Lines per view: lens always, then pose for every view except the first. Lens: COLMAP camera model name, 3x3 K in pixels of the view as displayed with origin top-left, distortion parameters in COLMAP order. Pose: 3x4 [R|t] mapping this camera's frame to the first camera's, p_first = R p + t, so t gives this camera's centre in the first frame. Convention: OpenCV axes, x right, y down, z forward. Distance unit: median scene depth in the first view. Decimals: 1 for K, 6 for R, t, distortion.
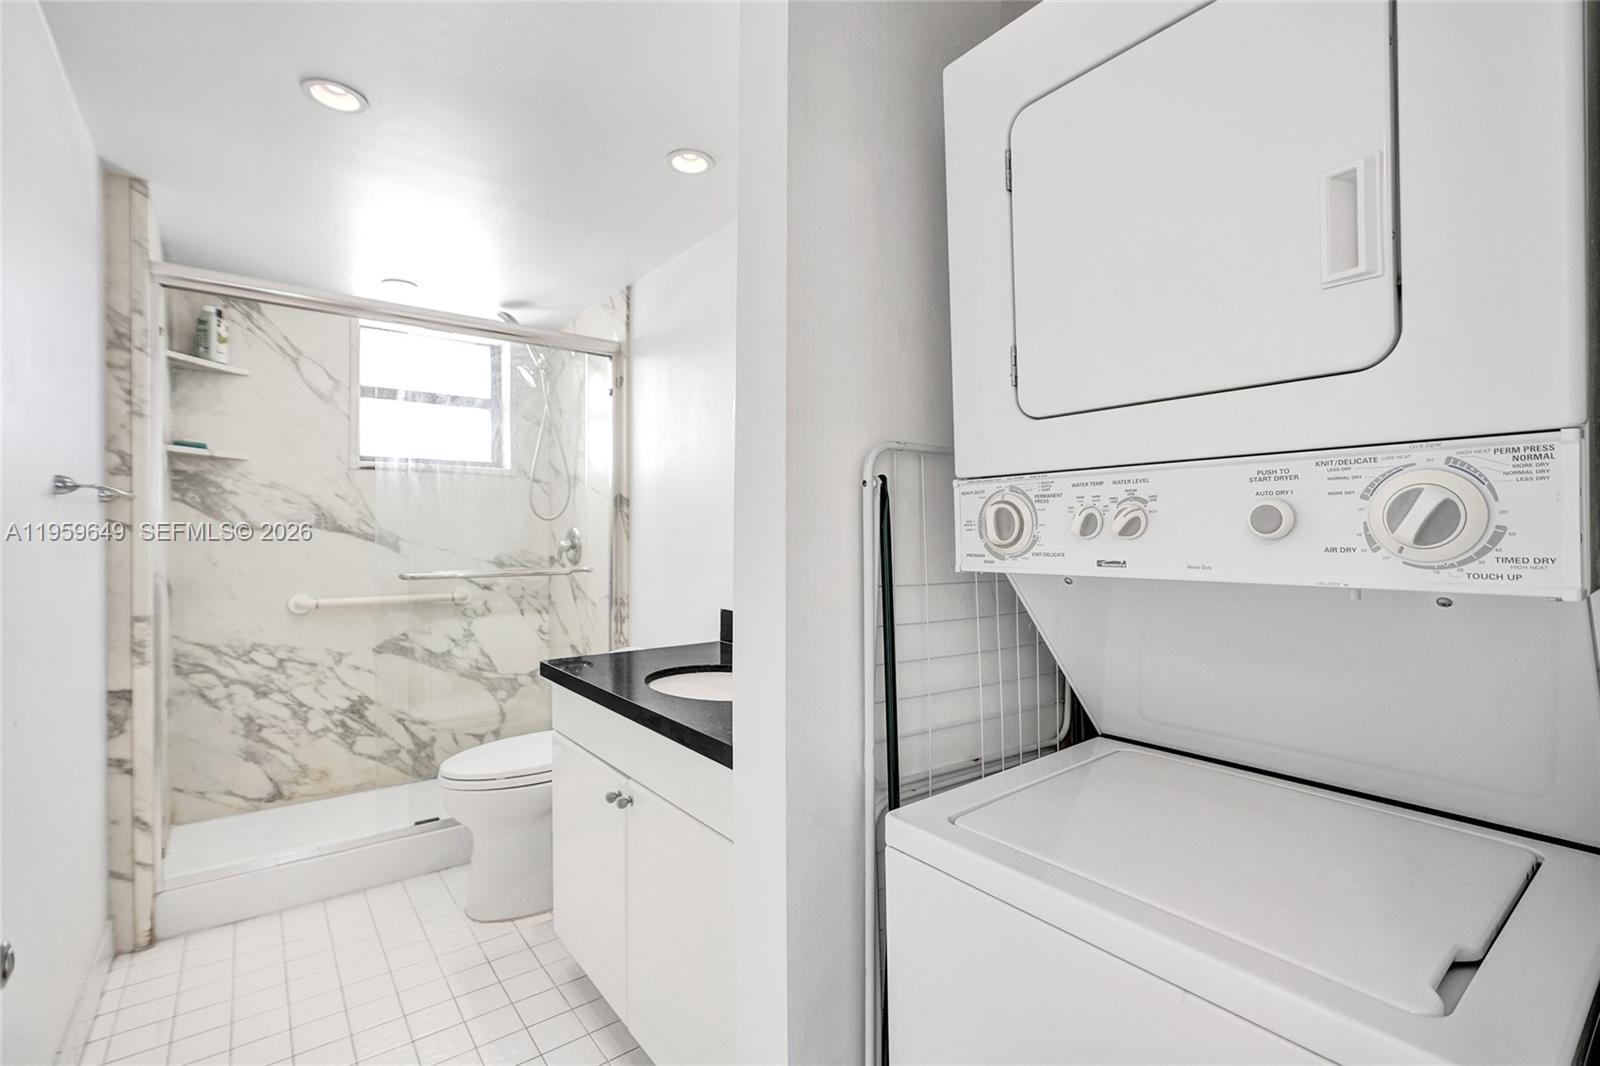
lens RADIAL K [[740.3, 0, 801.4], [0, 740.3, 536.8], [0, 0, 1]] dist [-0.006307, 0.004161]
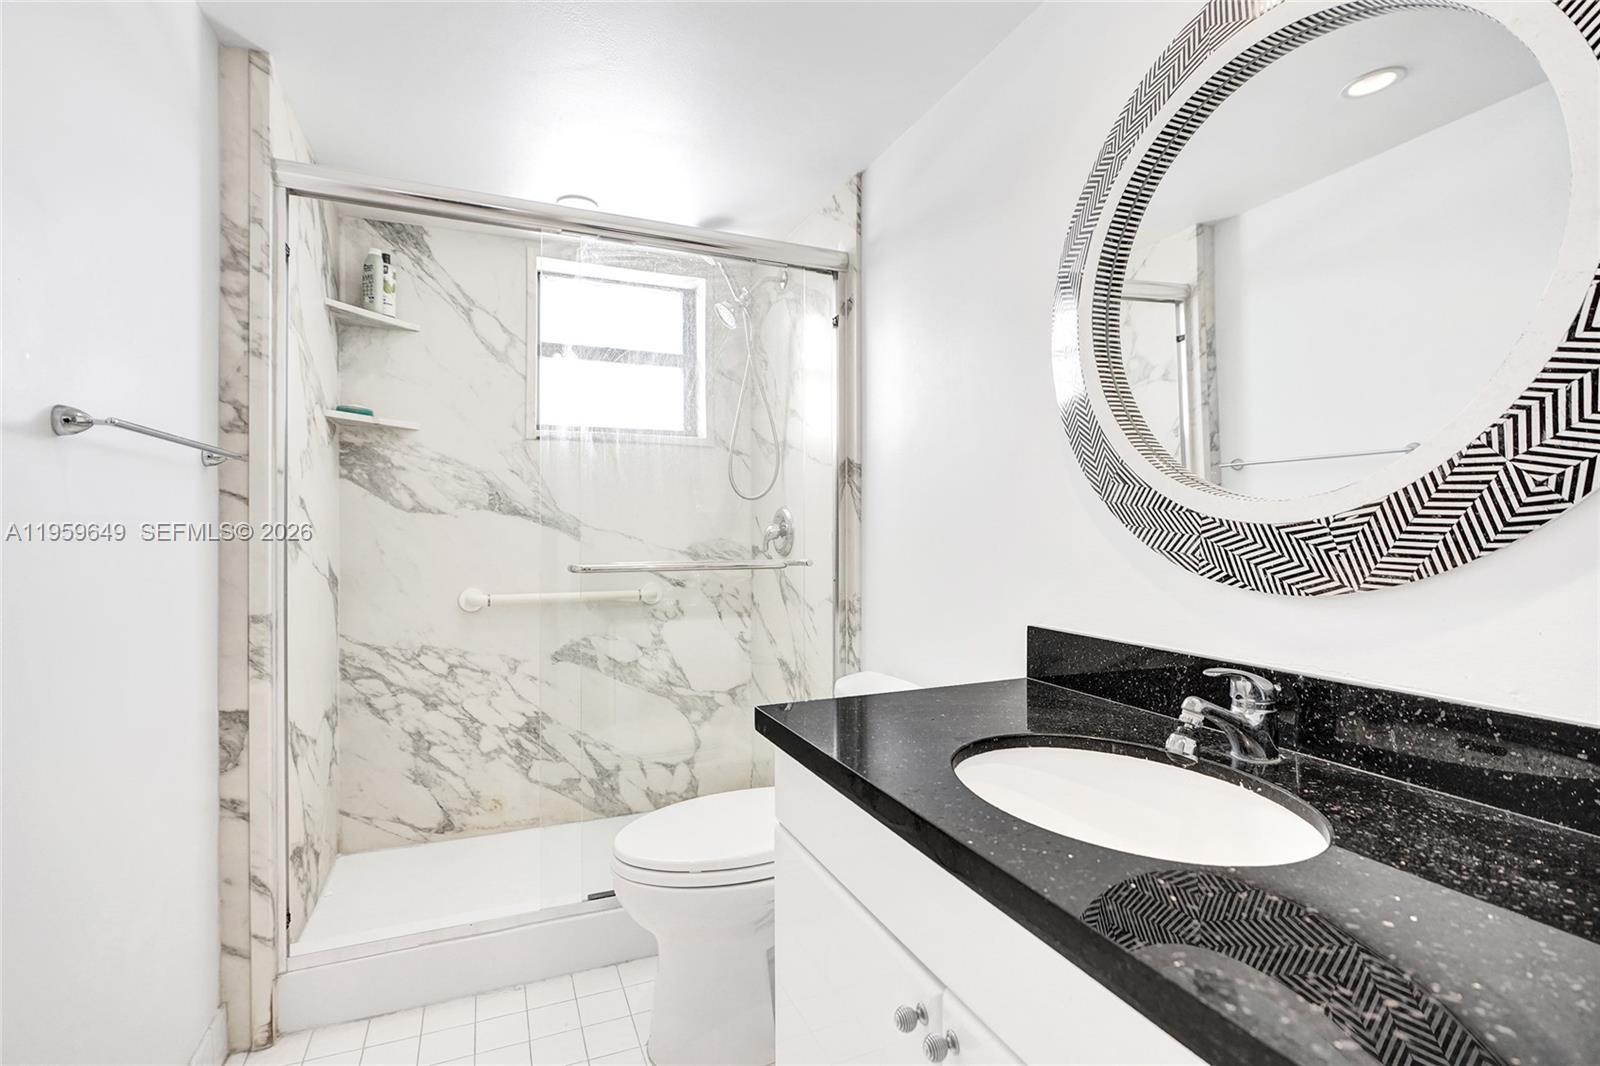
lens RADIAL K [[740.3, 0, 799.4], [0, 740.3, 530.8], [0, 0, 1]] dist [-0.006307, 0.004161]
pose [[0.970129, -0.001234, -0.242587, -0.116154], [0.000153, 0.999990, -0.004474, 0.016554], [0.242590, 0.004303, 0.970119, 0.283222]]
